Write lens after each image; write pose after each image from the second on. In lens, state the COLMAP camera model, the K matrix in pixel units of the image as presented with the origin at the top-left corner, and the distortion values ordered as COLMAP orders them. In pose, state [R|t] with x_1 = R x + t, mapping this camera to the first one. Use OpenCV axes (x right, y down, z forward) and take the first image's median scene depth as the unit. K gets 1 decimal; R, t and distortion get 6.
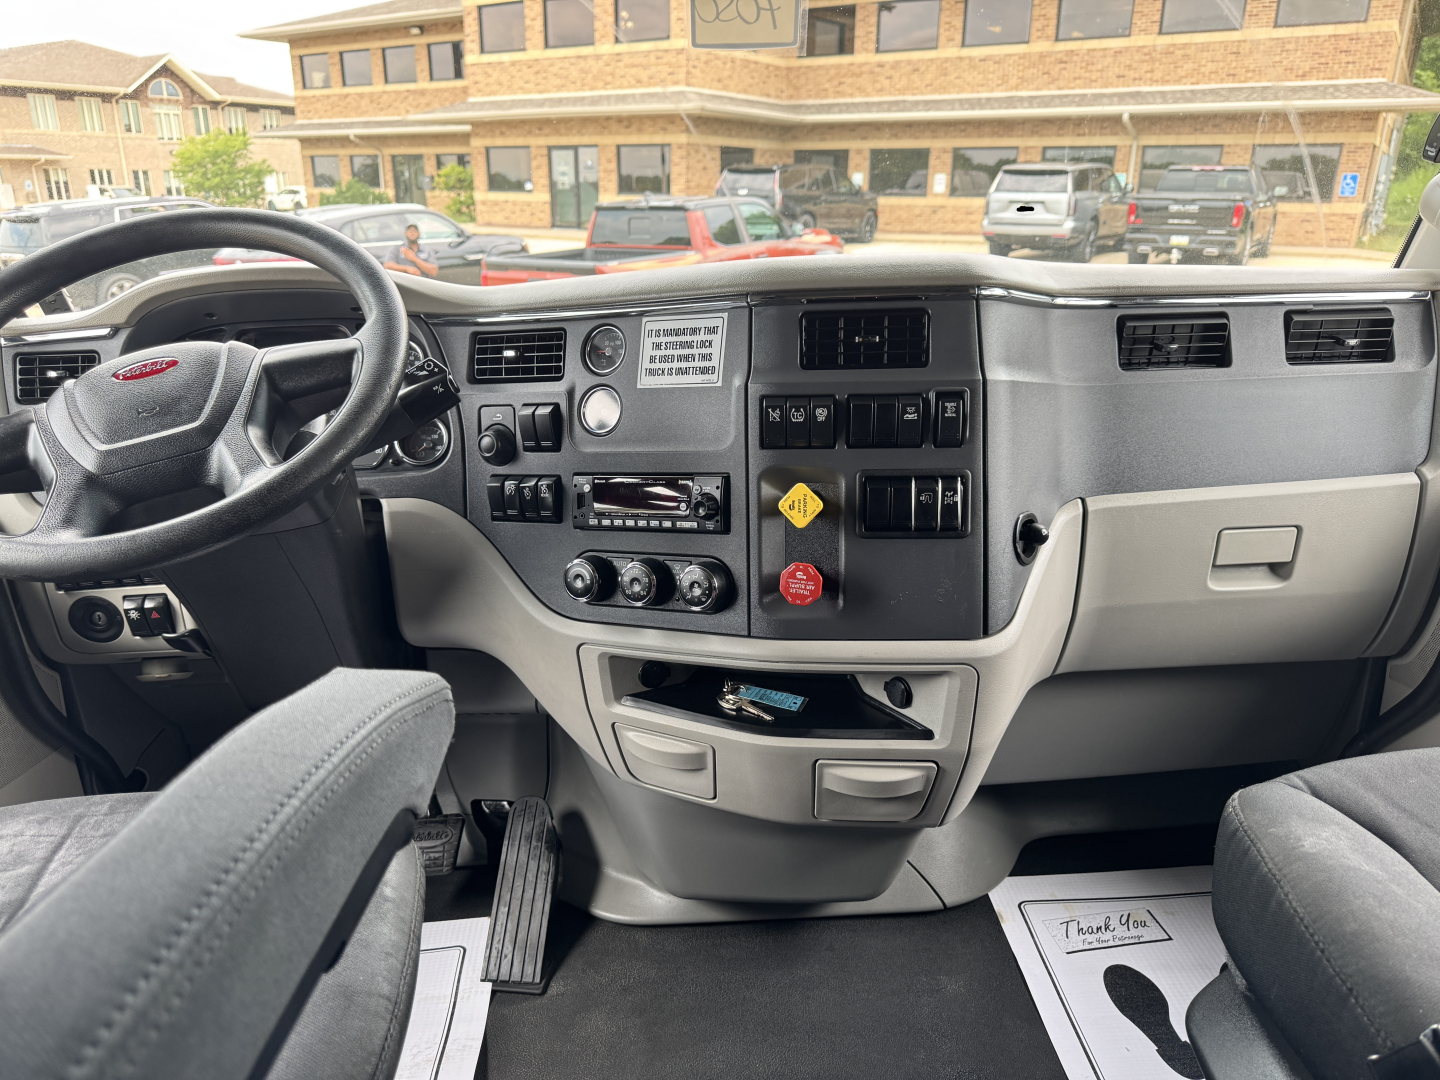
lens RADIAL K [[1030.3, 0, 717.6], [0, 1030.3, 553.5], [0, 0, 1]] dist [0.043995, -0.058048]
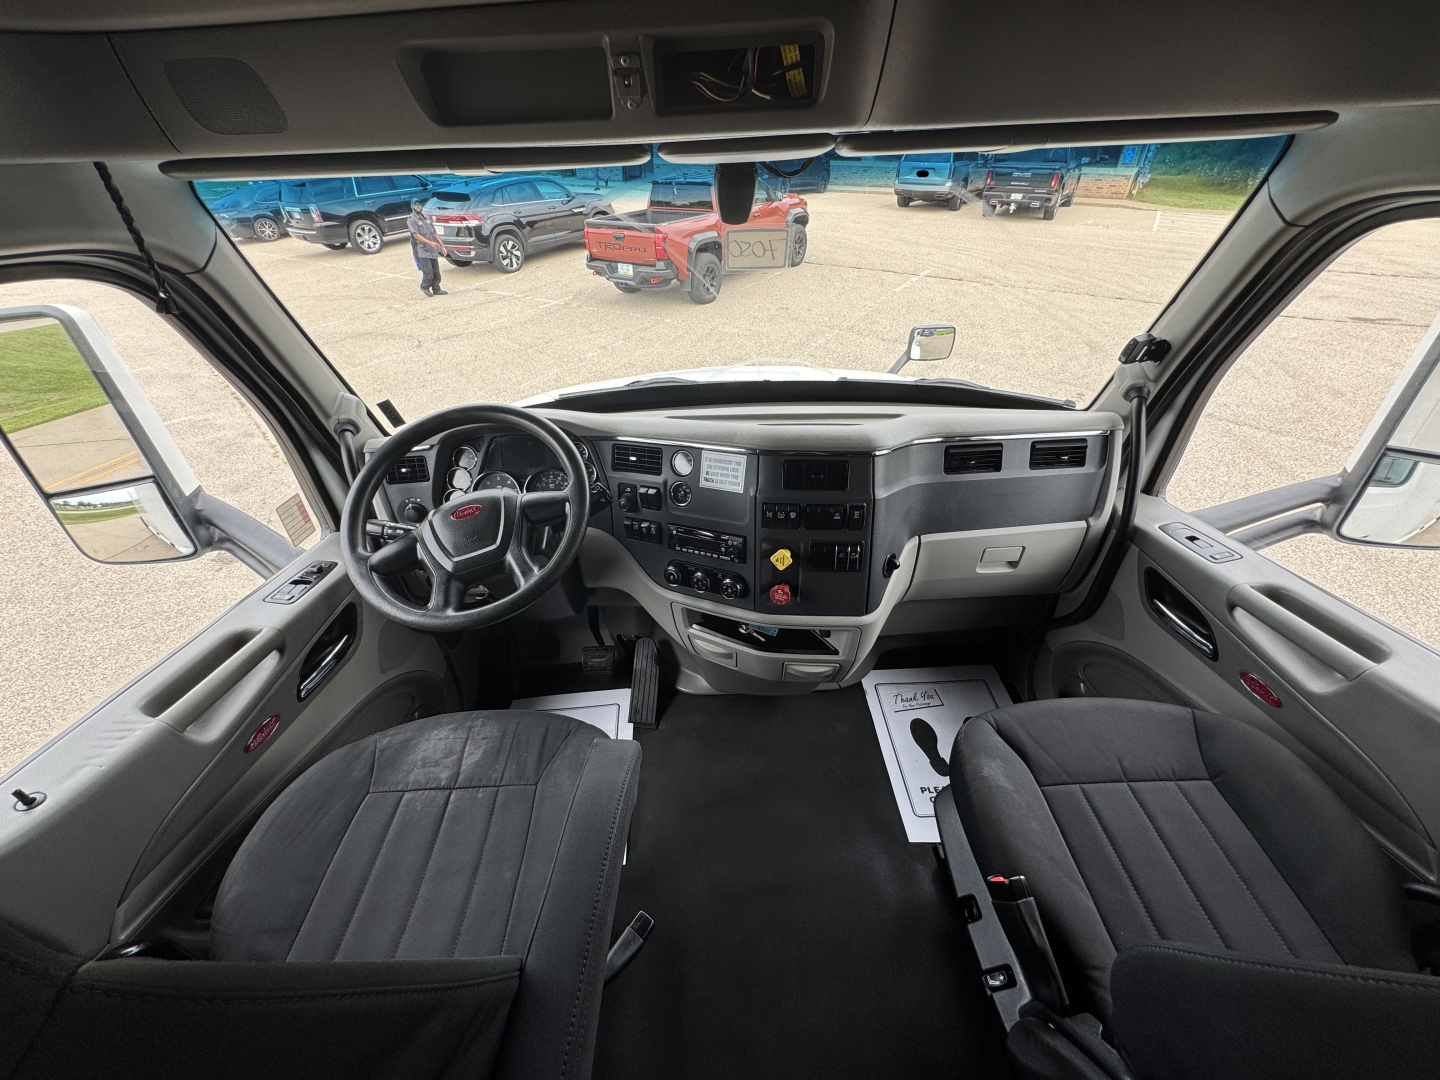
lens RADIAL K [[580.9, 0, 723.4], [0, 580.9, 542.4], [0, 0, 1]] dist [0.000290, 0.000226]
pose [[0.999983, 0.005369, -0.002304, -0.029442], [-0.004548, 0.962881, 0.269889, -0.352656], [0.003667, -0.269874, 0.962889, -0.102974]]
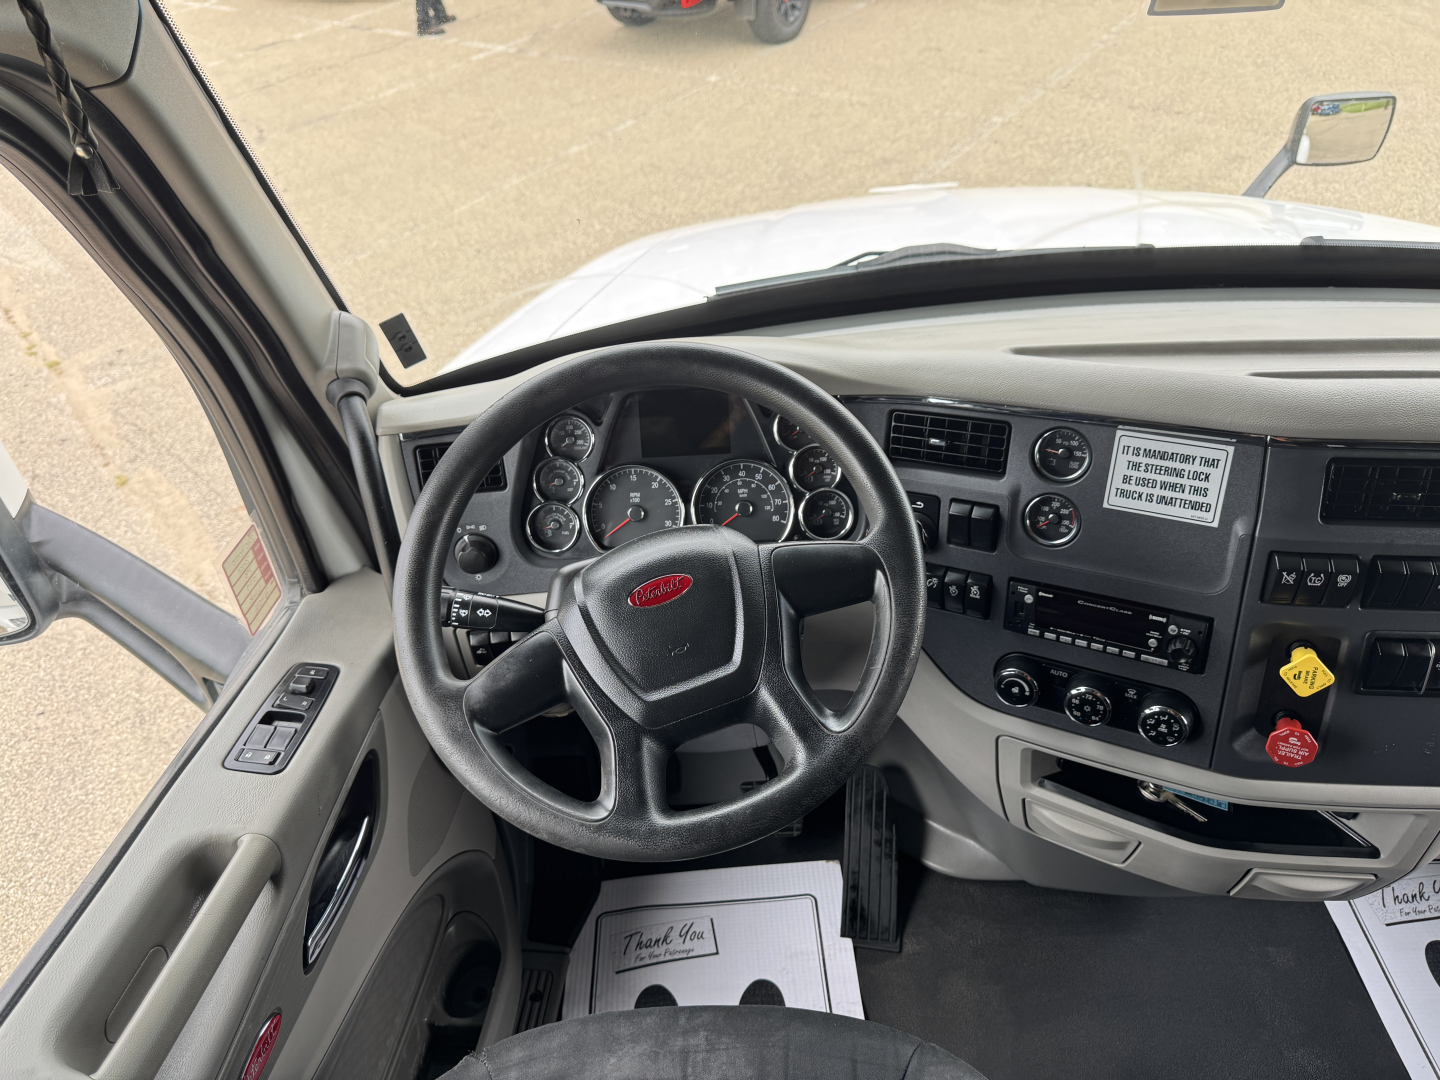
lens RADIAL K [[1030.3, 0, 717.6], [0, 1030.3, 553.5], [0, 0, 1]] dist [0.043995, -0.058048]
pose [[0.998396, 0.003088, -0.056525, -0.362215], [0.016247, 0.940874, 0.338367, -0.431240], [0.054227, -0.338743, 0.939315, 0.102540]]
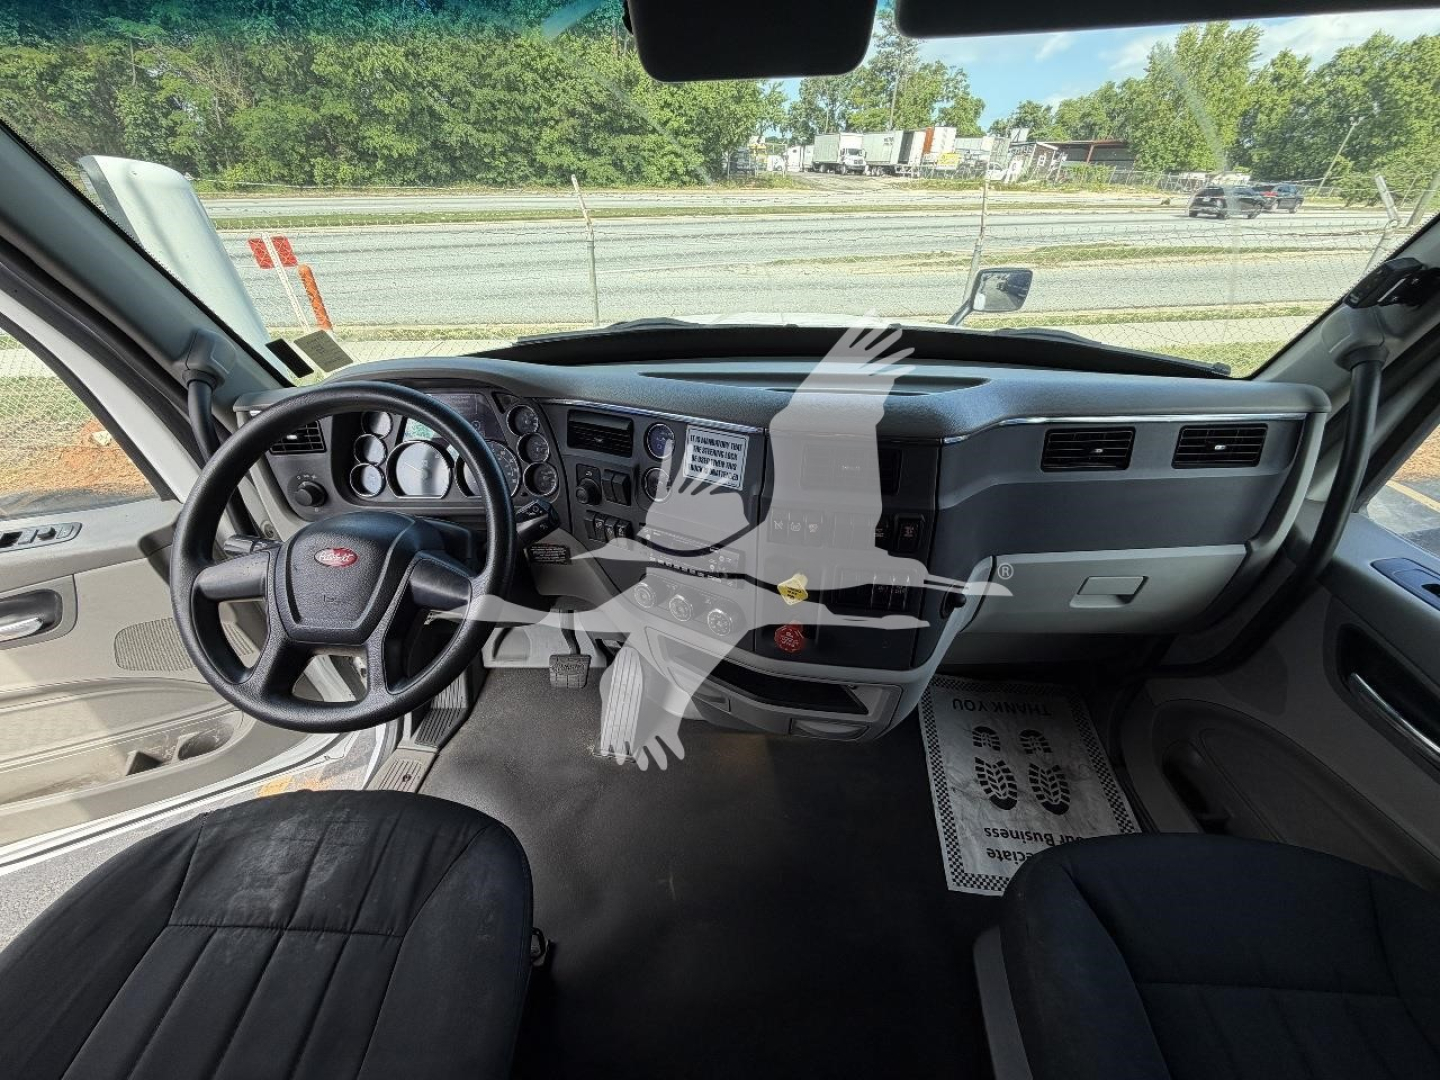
lens RADIAL K [[580.9, 0, 723.4], [0, 580.9, 542.4], [0, 0, 1]] dist [0.000290, 0.000226]
pose [[0.997463, 0.047413, -0.053094, 0.021680], [-0.025996, 0.936999, 0.348365, -0.345157], [0.066266, -0.346101, 0.935854, 0.238678]]
